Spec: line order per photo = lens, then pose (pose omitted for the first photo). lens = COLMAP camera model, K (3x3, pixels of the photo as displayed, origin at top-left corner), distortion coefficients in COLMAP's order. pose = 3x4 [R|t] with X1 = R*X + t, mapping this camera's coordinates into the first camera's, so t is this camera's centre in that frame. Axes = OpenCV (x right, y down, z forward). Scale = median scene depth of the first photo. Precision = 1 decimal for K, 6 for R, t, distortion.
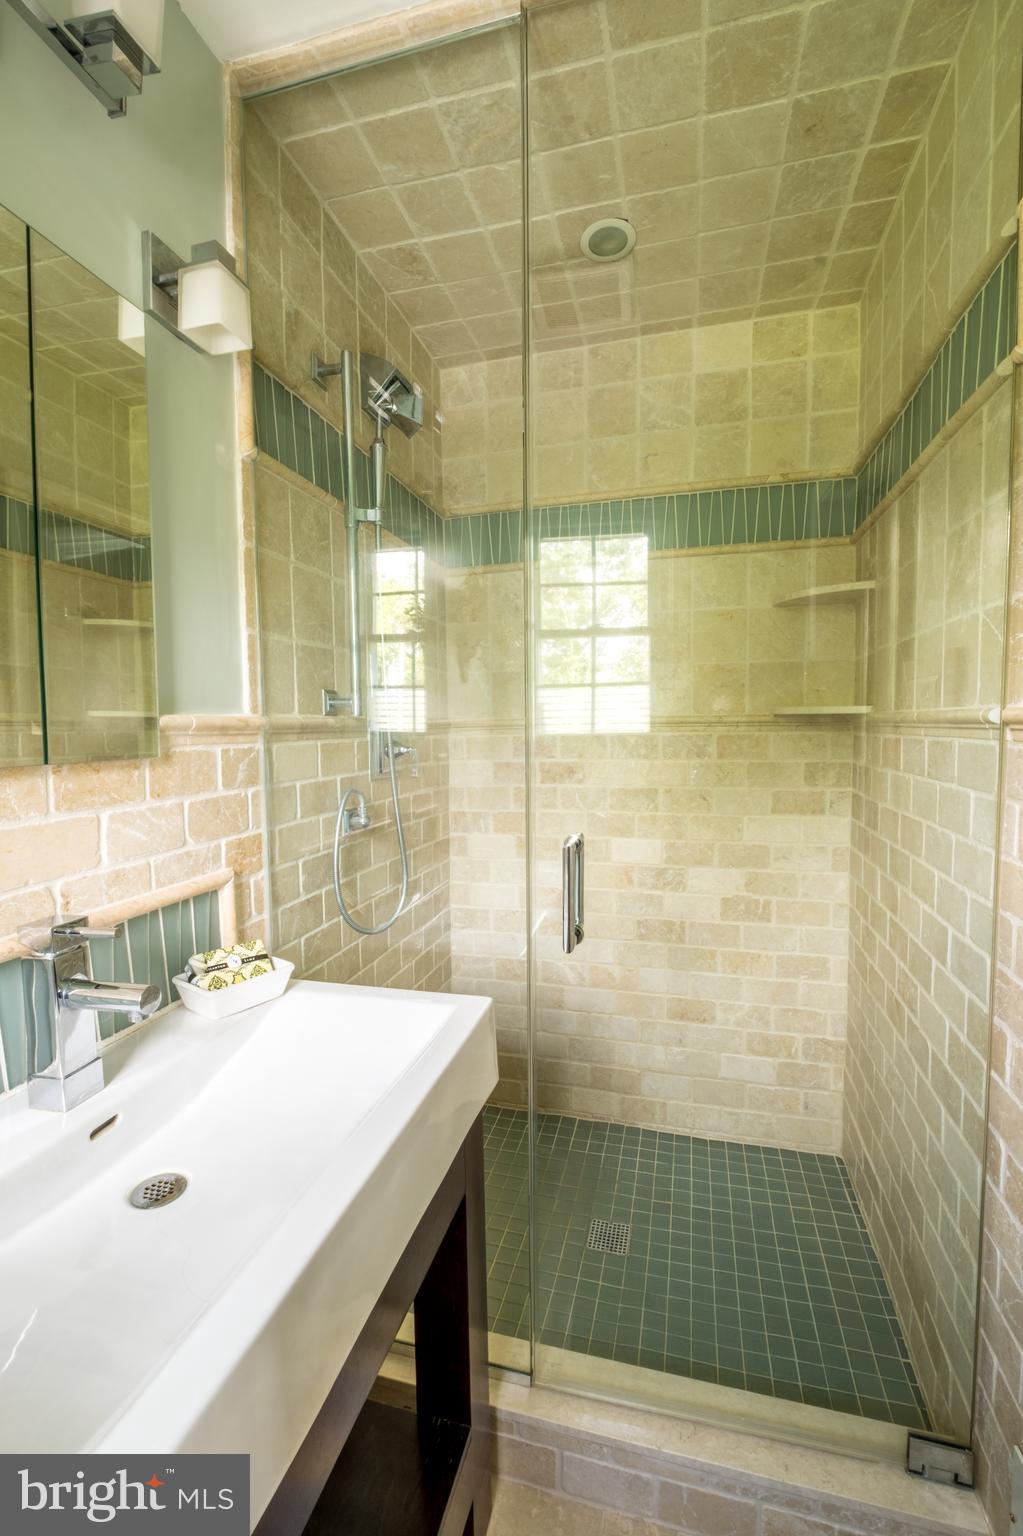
lens RADIAL K [[666.4, 0, 511.5], [0, 666.4, 768.0], [0, 0, 1]] dist [0.008573, -0.009805]
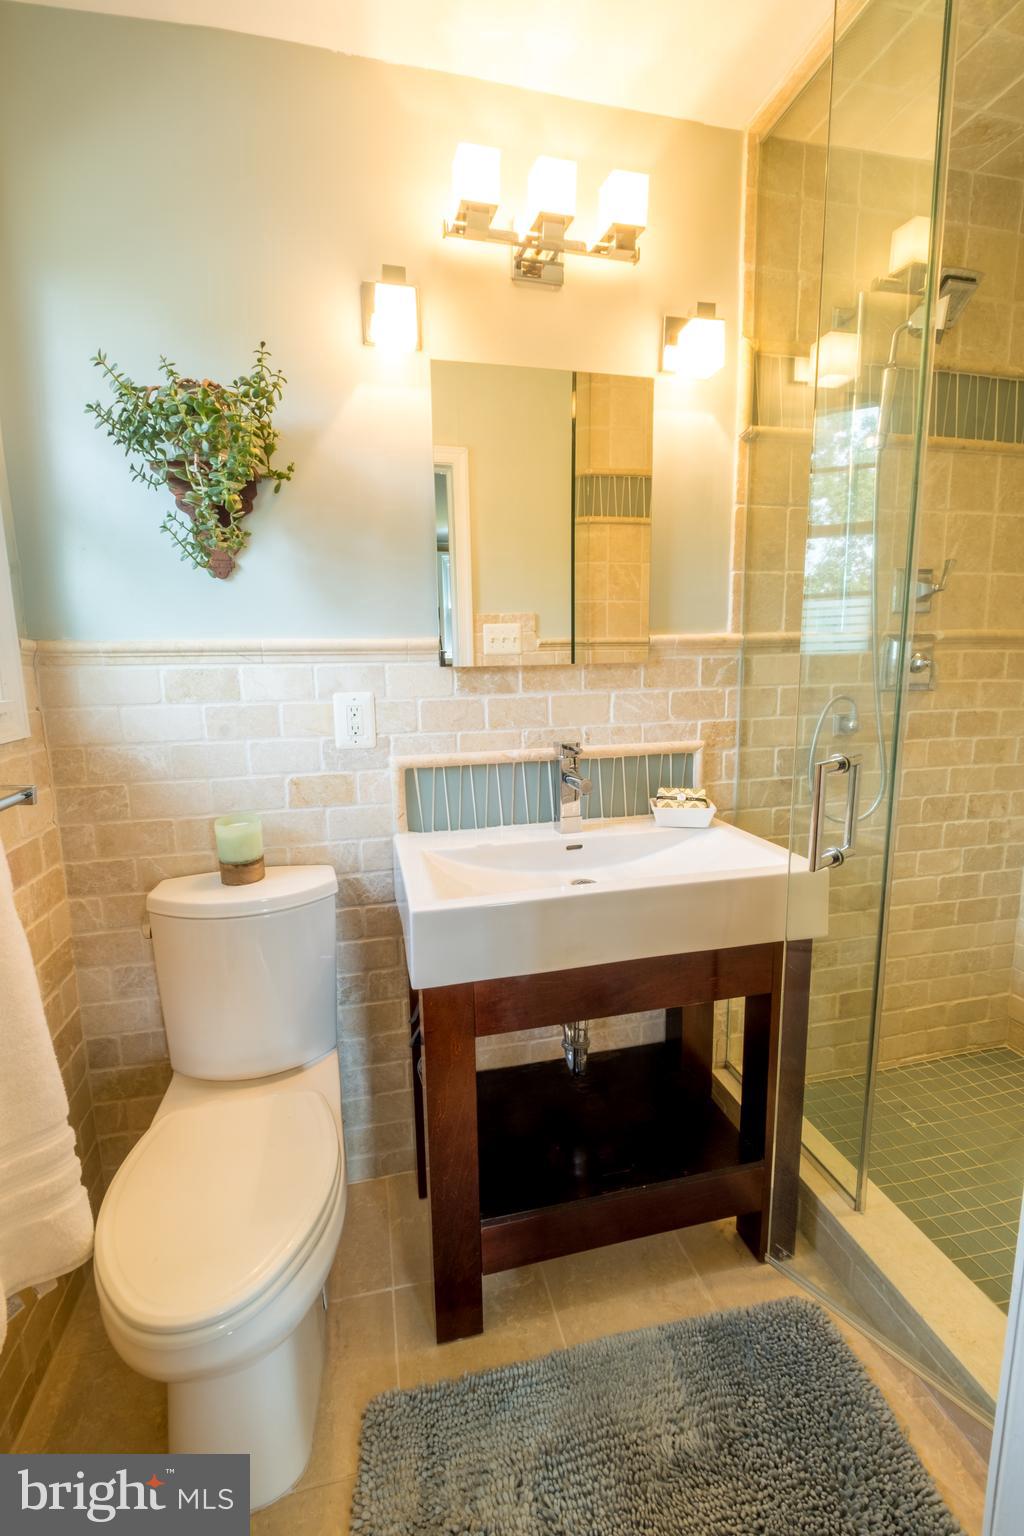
lens RADIAL K [[666.4, 0, 512.0], [0, 666.4, 768.0], [0, 0, 1]] dist [0.008573, -0.009805]
pose [[0.493812, 0.140563, -0.858133, 0.650212], [-0.043173, 0.989595, 0.137253, 0.027429], [0.868496, -0.030729, 0.494742, -0.089567]]
